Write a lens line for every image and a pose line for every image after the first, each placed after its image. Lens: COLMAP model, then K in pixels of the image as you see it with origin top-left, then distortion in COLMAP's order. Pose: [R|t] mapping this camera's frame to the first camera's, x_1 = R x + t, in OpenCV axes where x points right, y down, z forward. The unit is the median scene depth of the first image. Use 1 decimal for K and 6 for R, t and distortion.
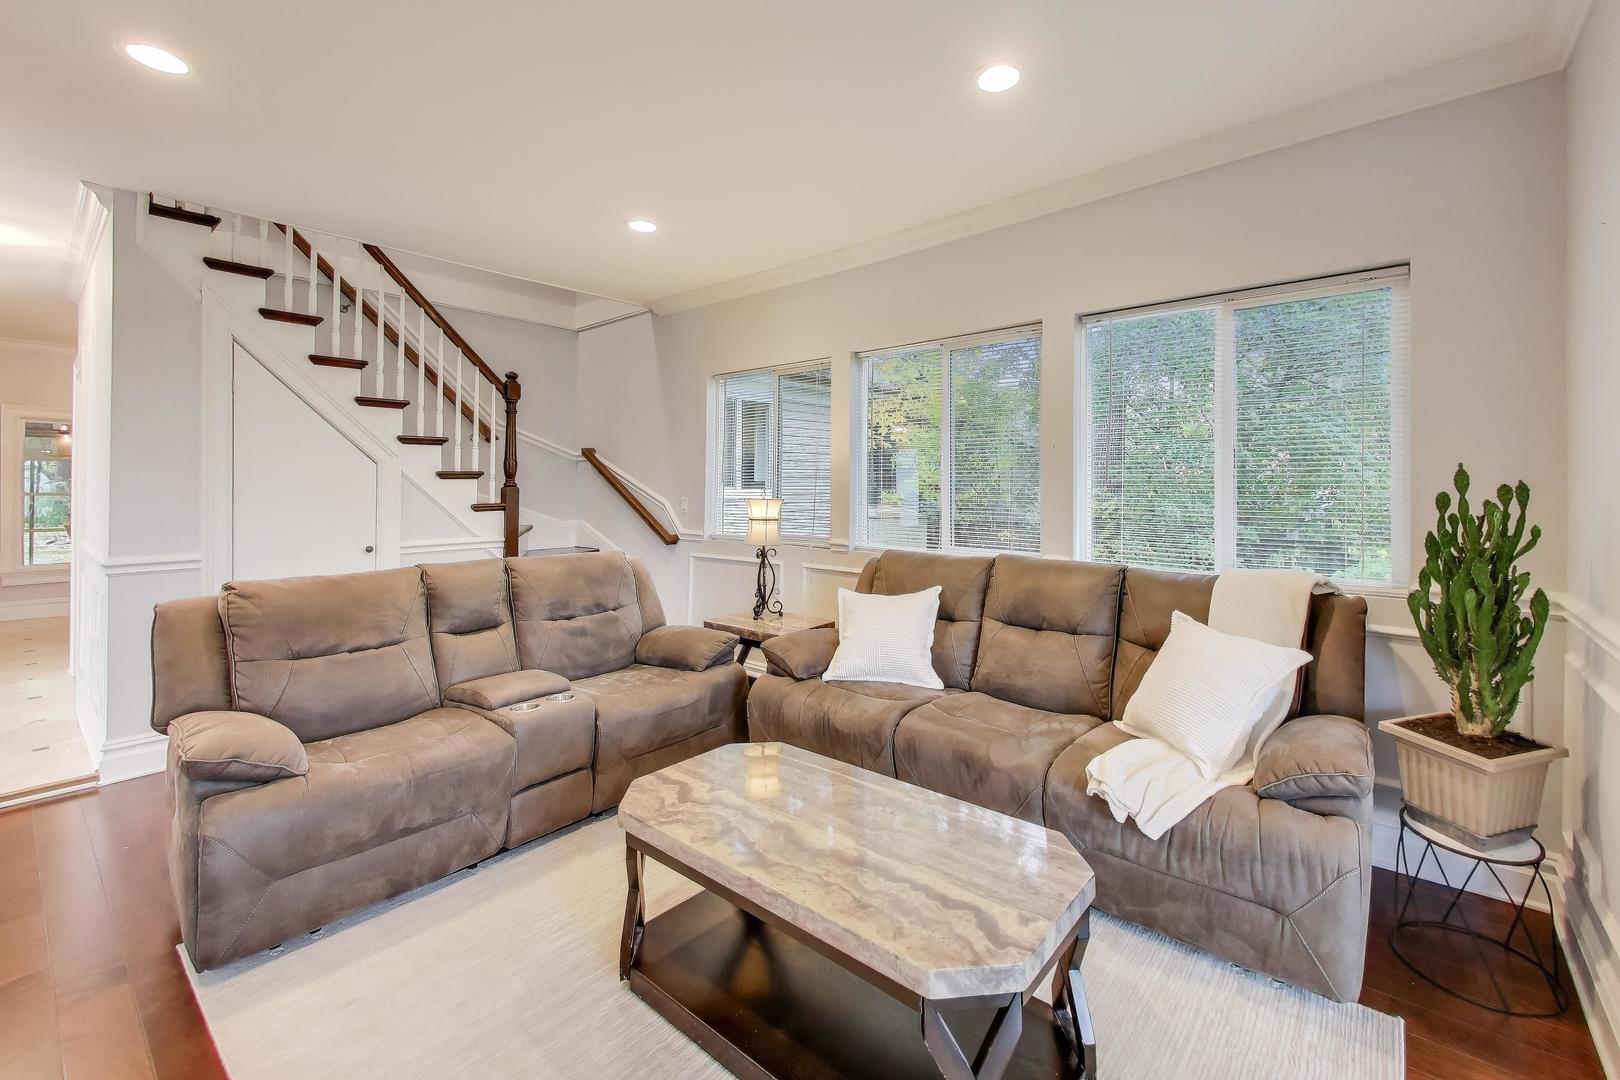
lens RADIAL K [[674.7, 0, 798.2], [0, 674.7, 520.1], [0, 0, 1]] dist [-0.007450, -0.000563]
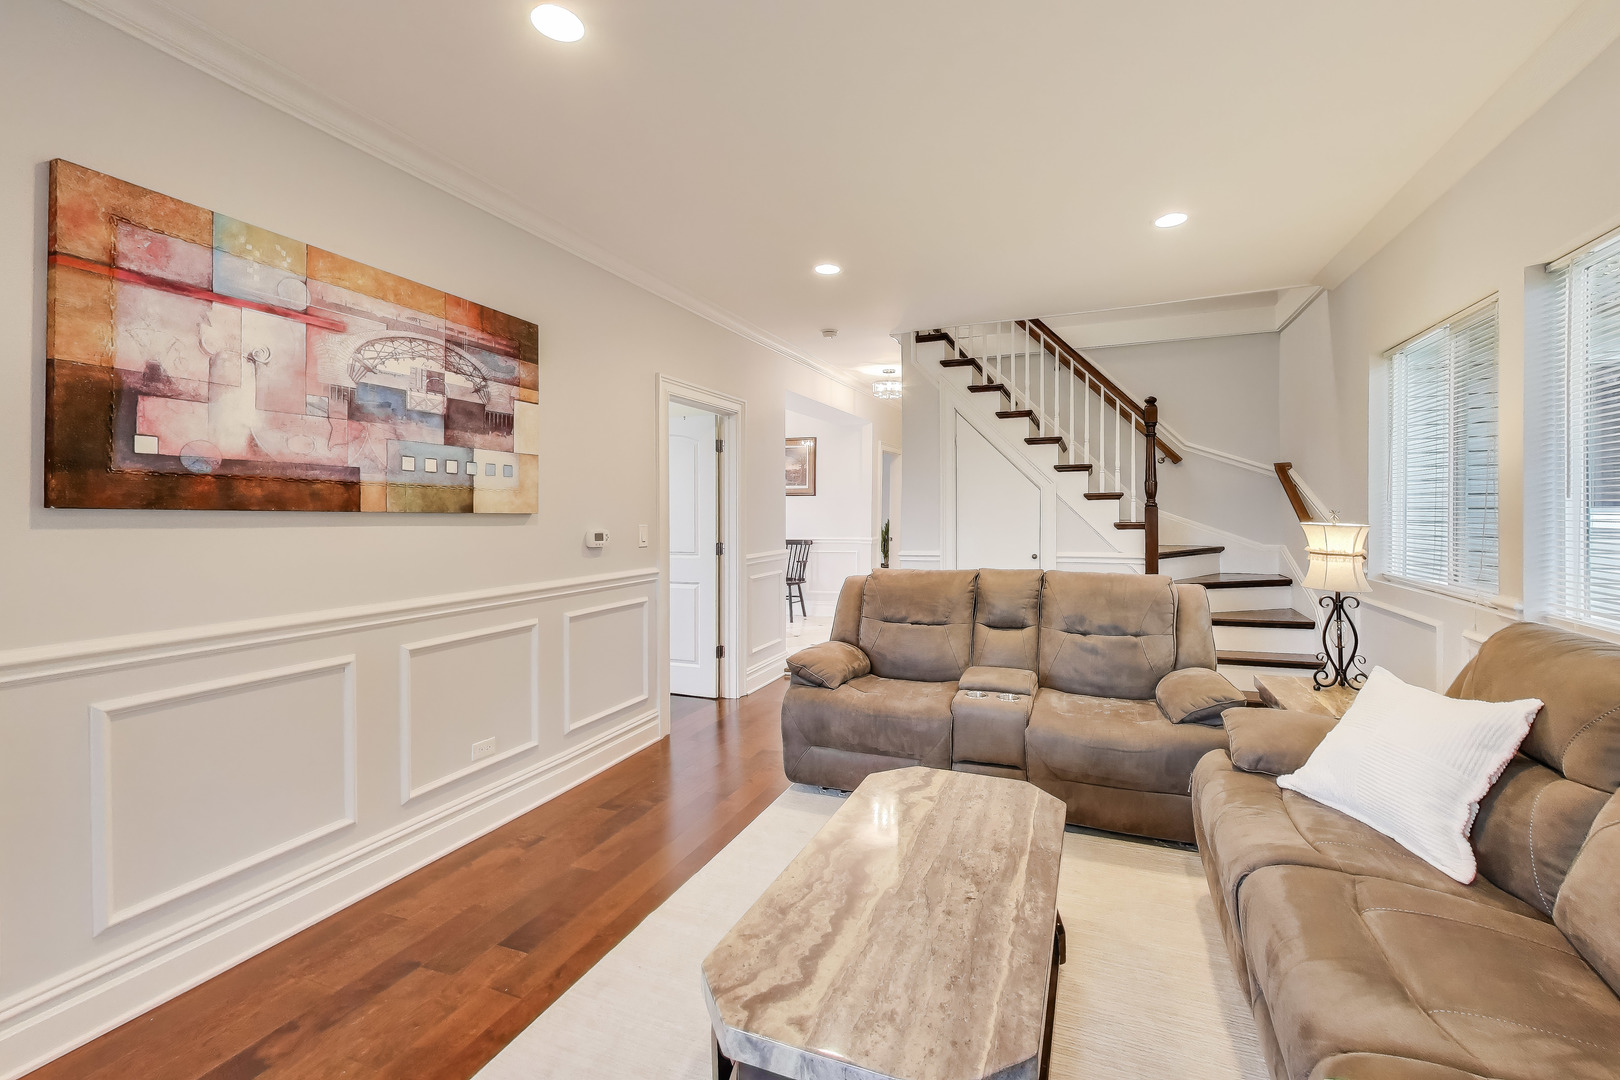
lens RADIAL K [[610.9, 0, 811.1], [0, 610.9, 508.5], [0, 0, 1]] dist [0.000114, -0.000060]
pose [[0.368984, 0.001253, -0.929435, 0.386914], [-0.039126, 0.999134, -0.014185, -0.019559], [0.928612, 0.041599, 0.368713, 0.251488]]
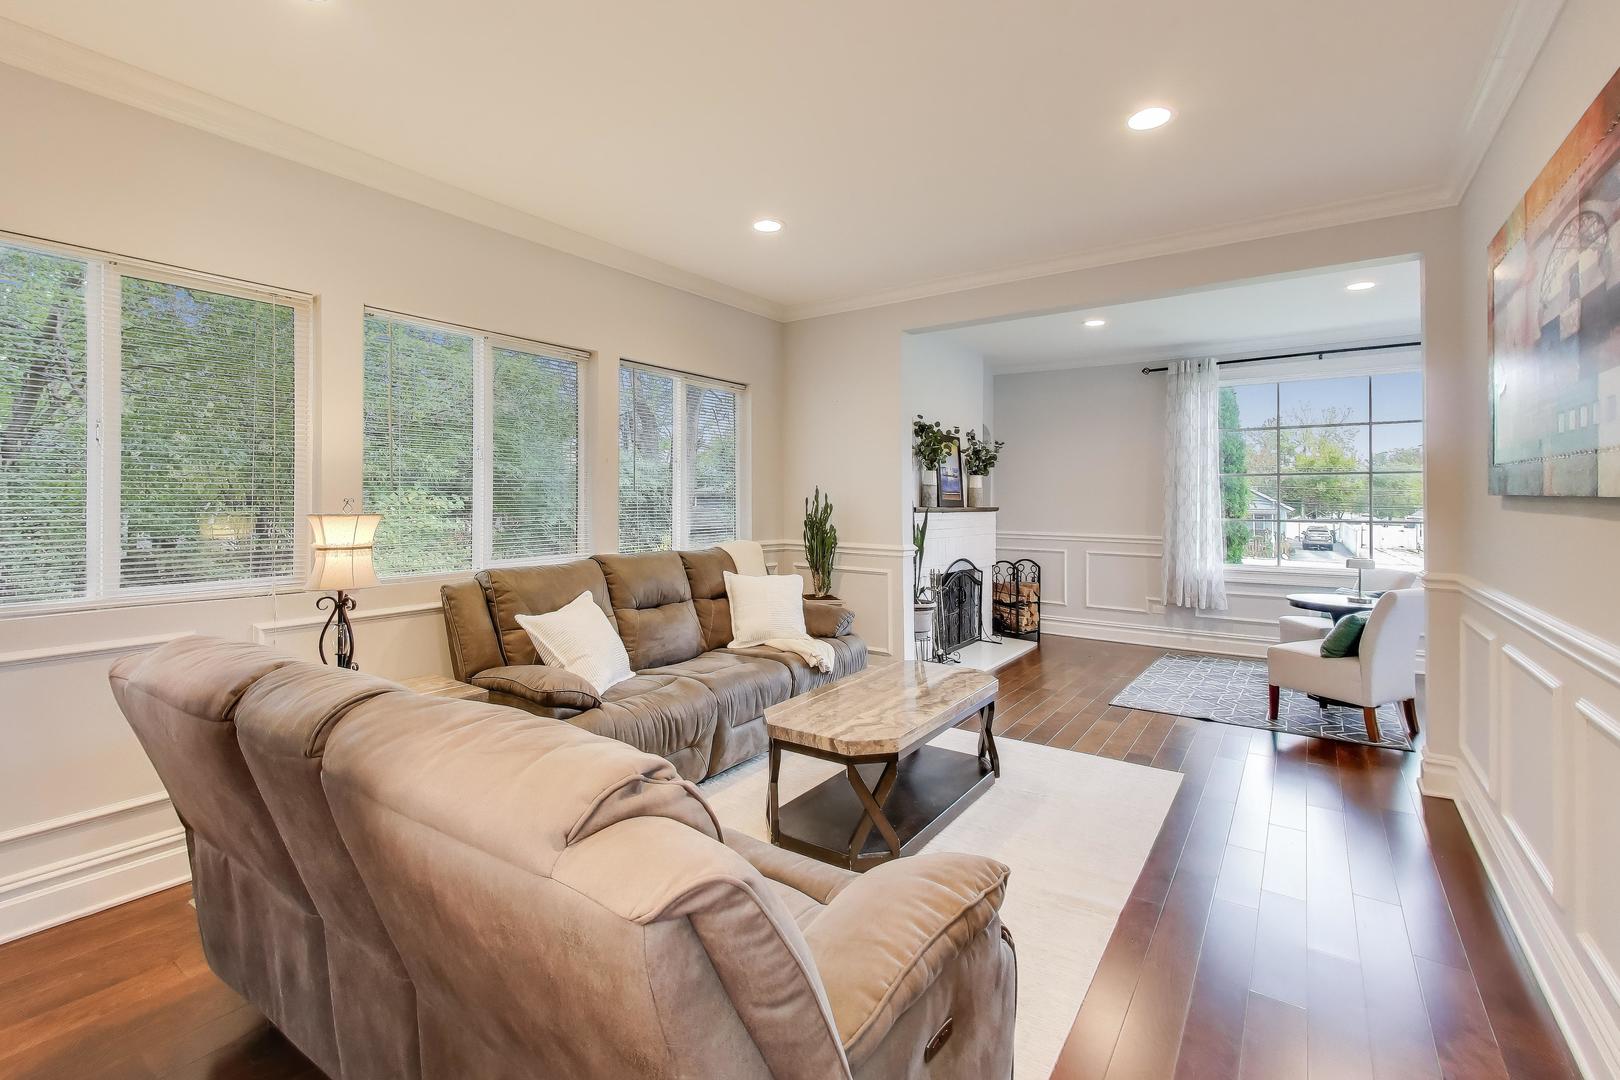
lens RADIAL K [[674.7, 0, 798.2], [0, 674.7, 520.1], [0, 0, 1]] dist [-0.007450, -0.000563]
pose [[-0.121495, -0.017535, 0.992437, -0.815226], [0.051991, 0.998359, 0.024004, -0.021608], [-0.991229, 0.054514, -0.120384, 0.704610]]
